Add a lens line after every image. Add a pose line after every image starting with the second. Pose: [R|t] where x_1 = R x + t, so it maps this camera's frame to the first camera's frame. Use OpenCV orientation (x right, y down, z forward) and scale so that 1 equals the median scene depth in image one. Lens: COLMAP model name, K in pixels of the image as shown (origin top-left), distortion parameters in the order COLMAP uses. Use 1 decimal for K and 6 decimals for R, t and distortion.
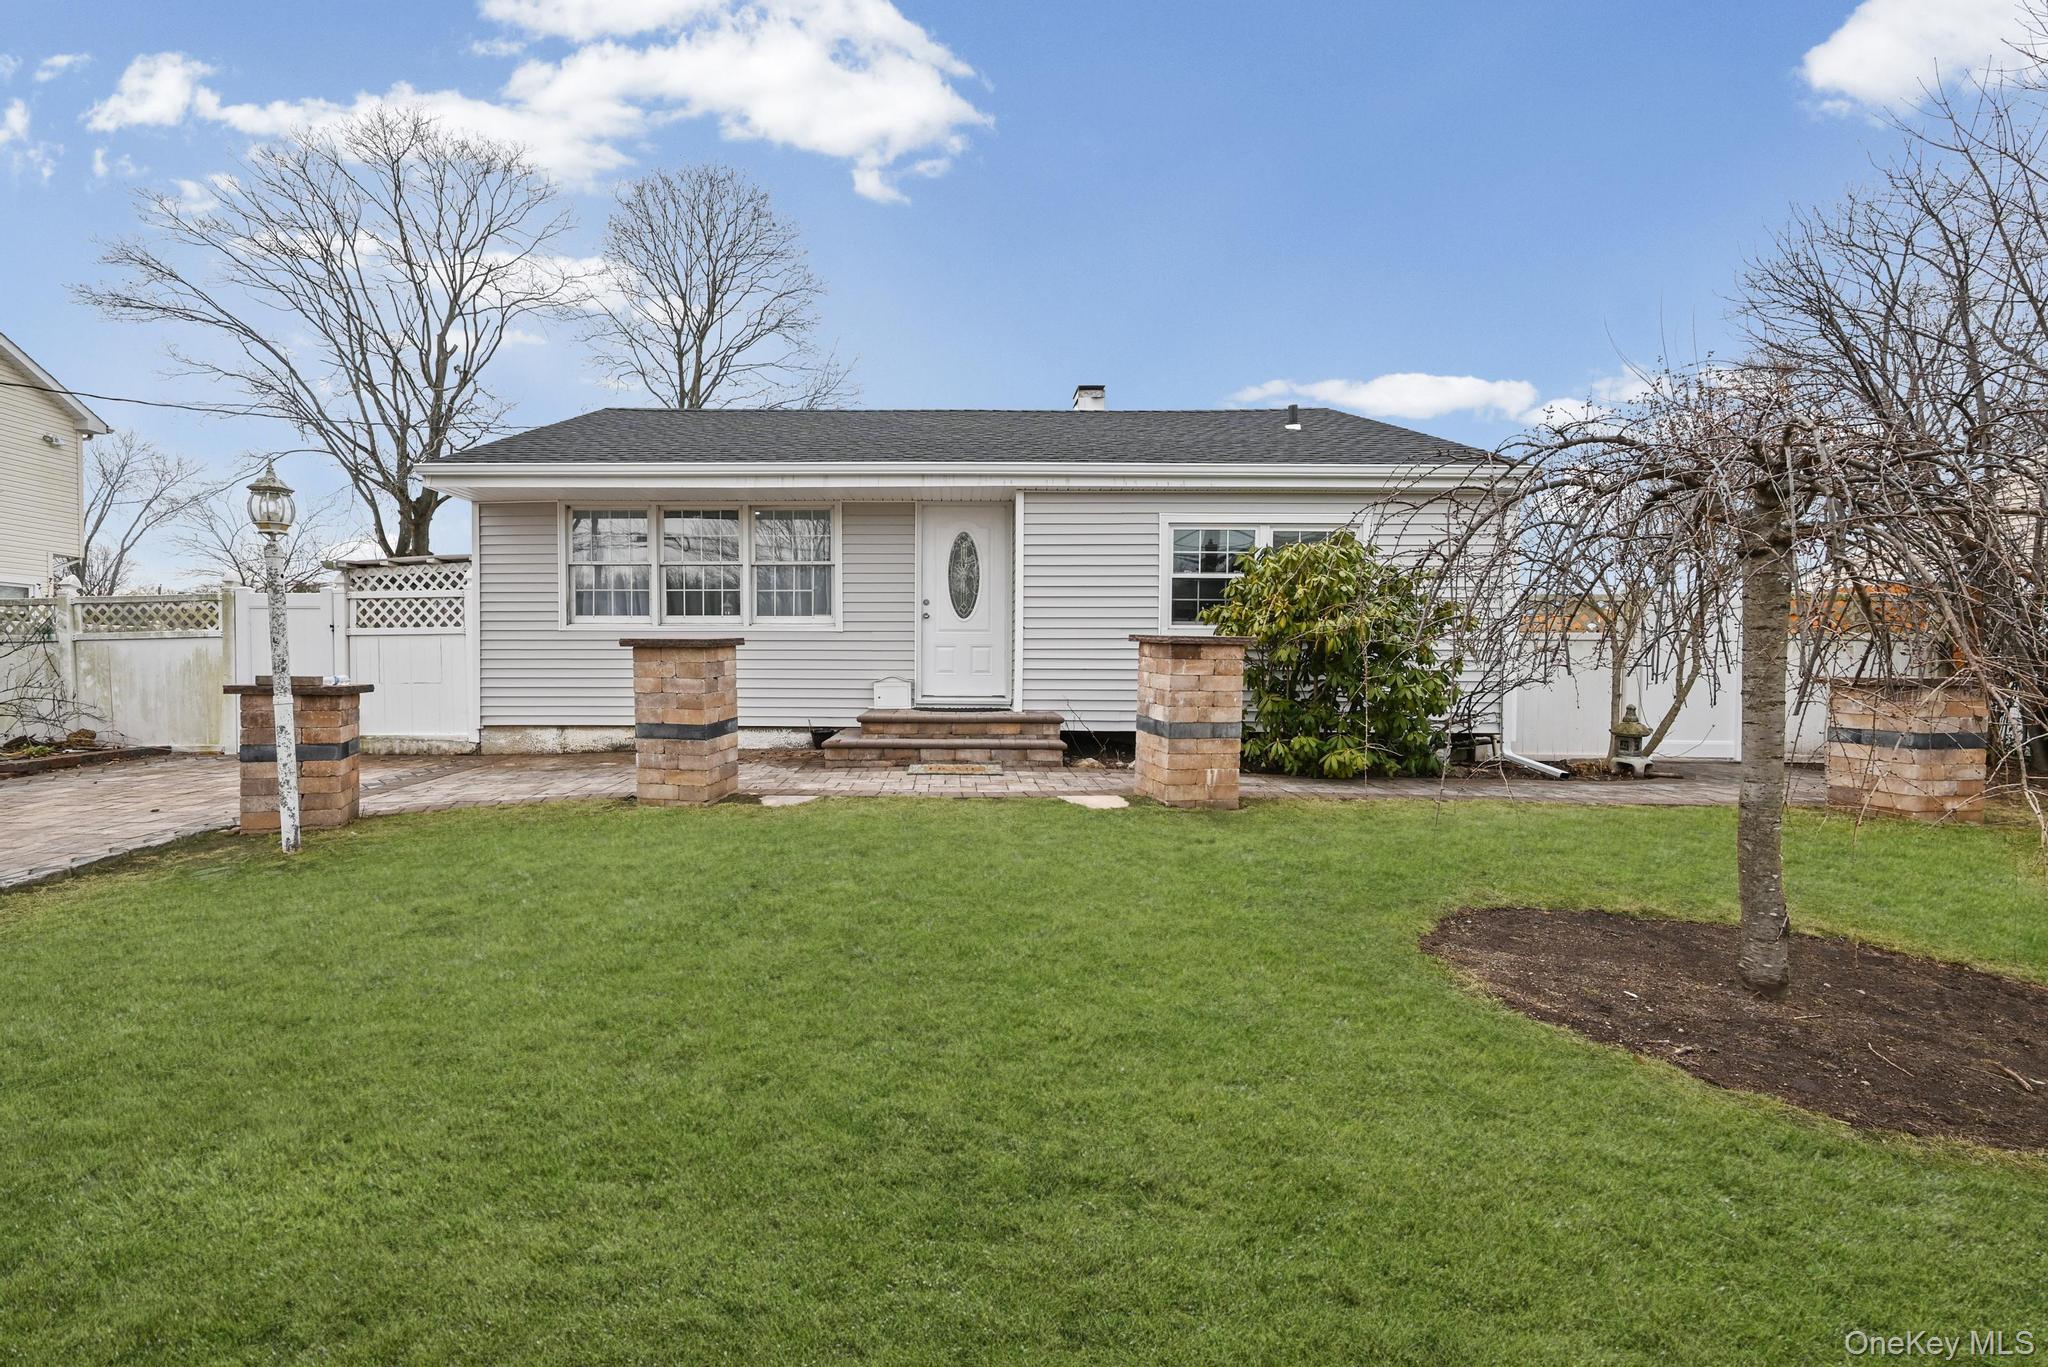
lens RADIAL K [[837.2, 0, 1018.1], [0, 837.2, 641.2], [0, 0, 1]] dist [-0.000179, 0.000214]
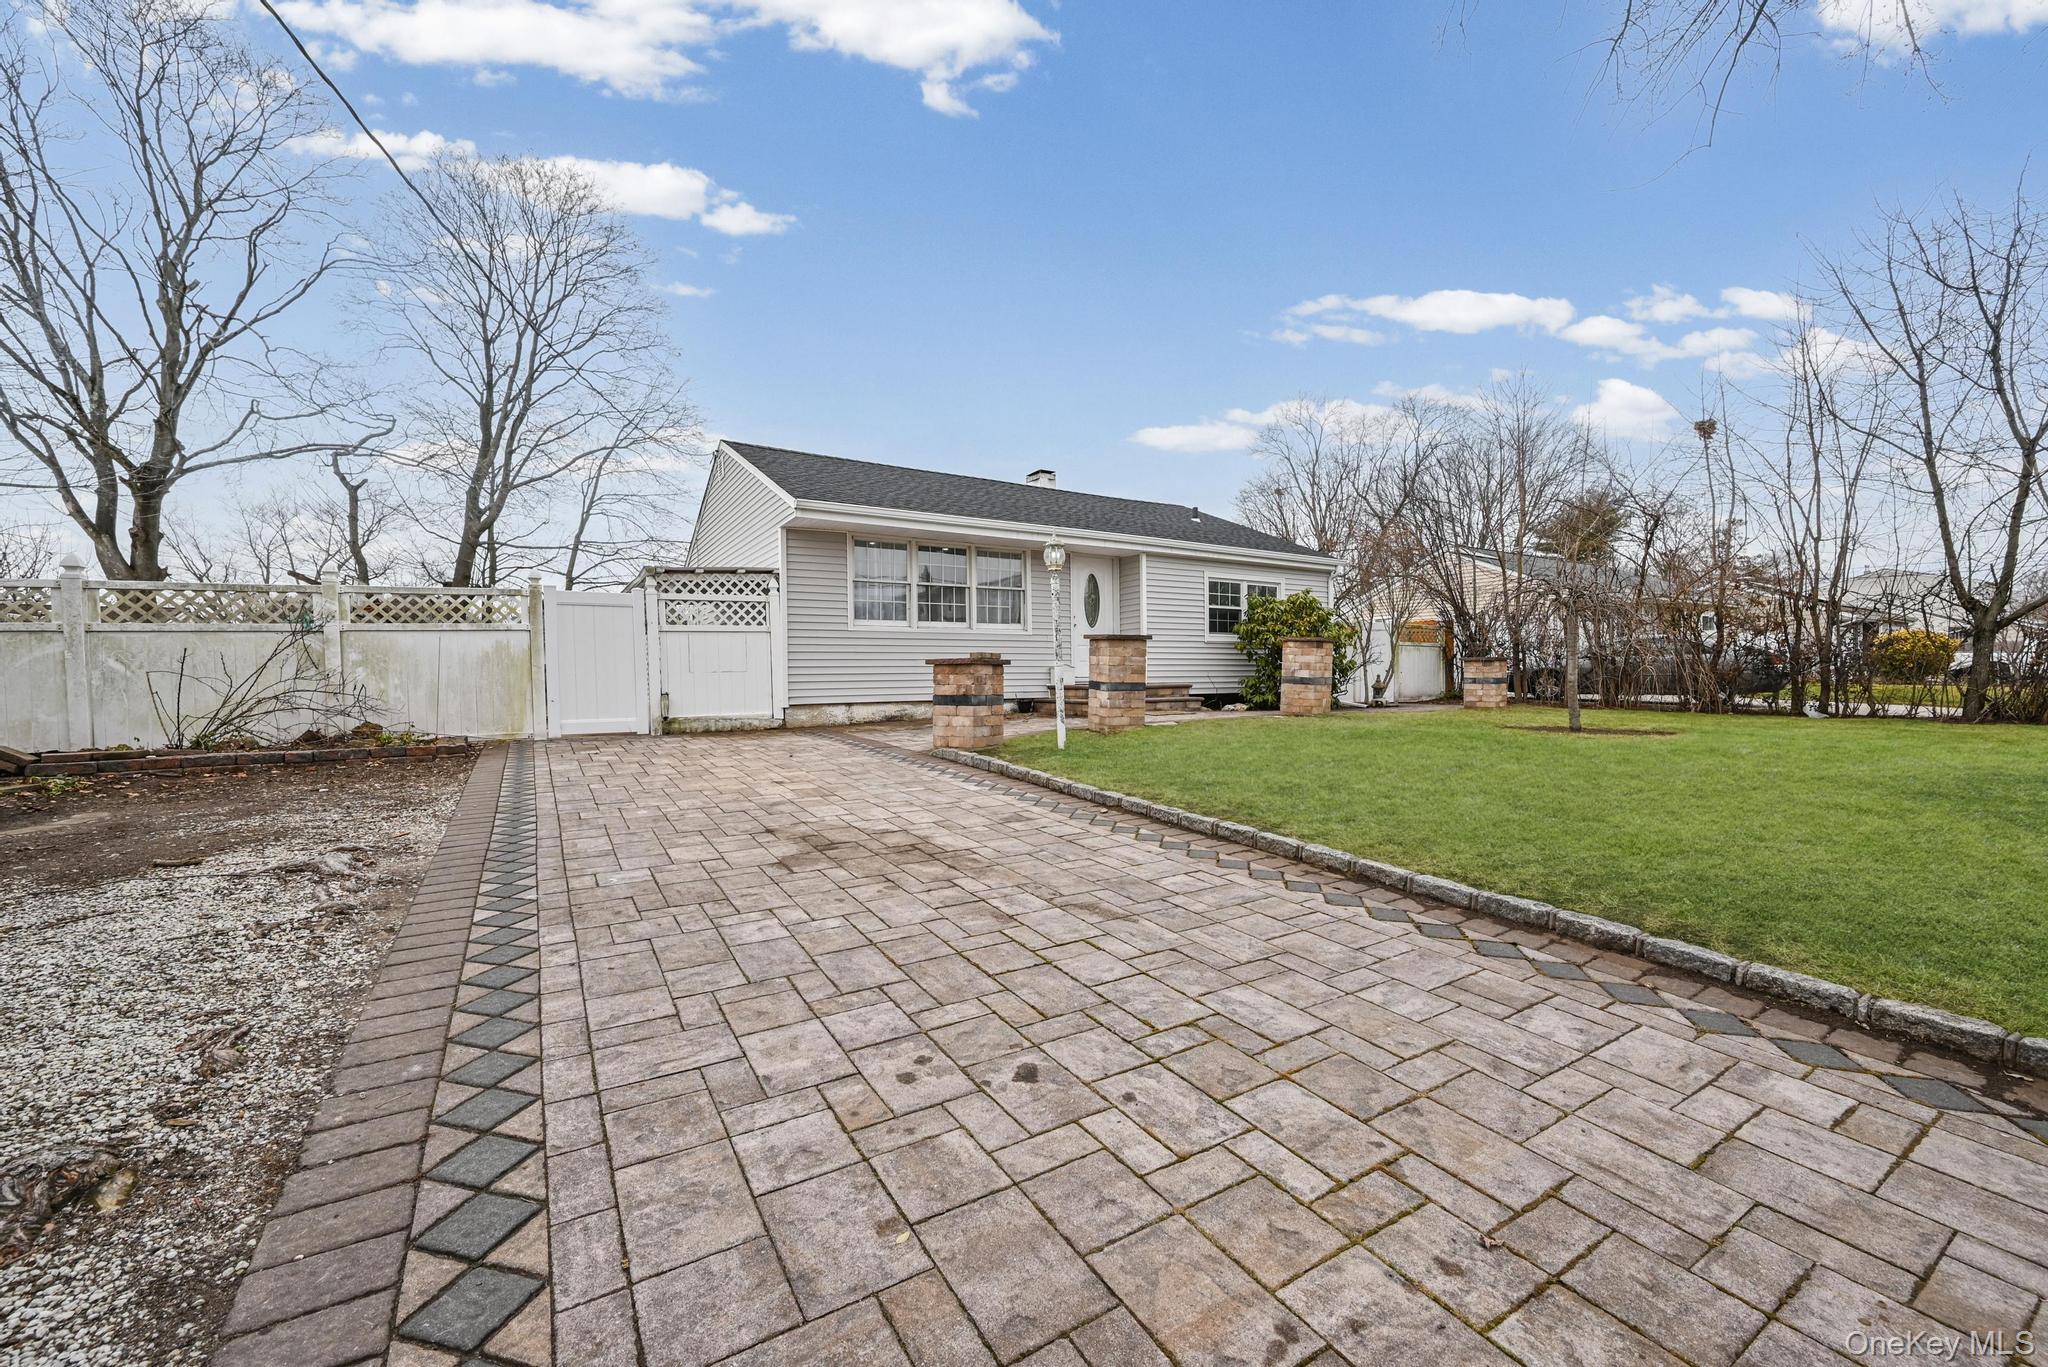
lens RADIAL K [[795.3, 0, 1024.0], [0, 795.3, 683.5], [0, 0, 1]] dist [-0.000873, -0.000048]
pose [[0.836404, -0.015410, 0.547896, -0.997762], [-0.000059, 0.999602, 0.028204, 0.034636], [-0.548113, -0.023622, 0.836071, -0.193757]]
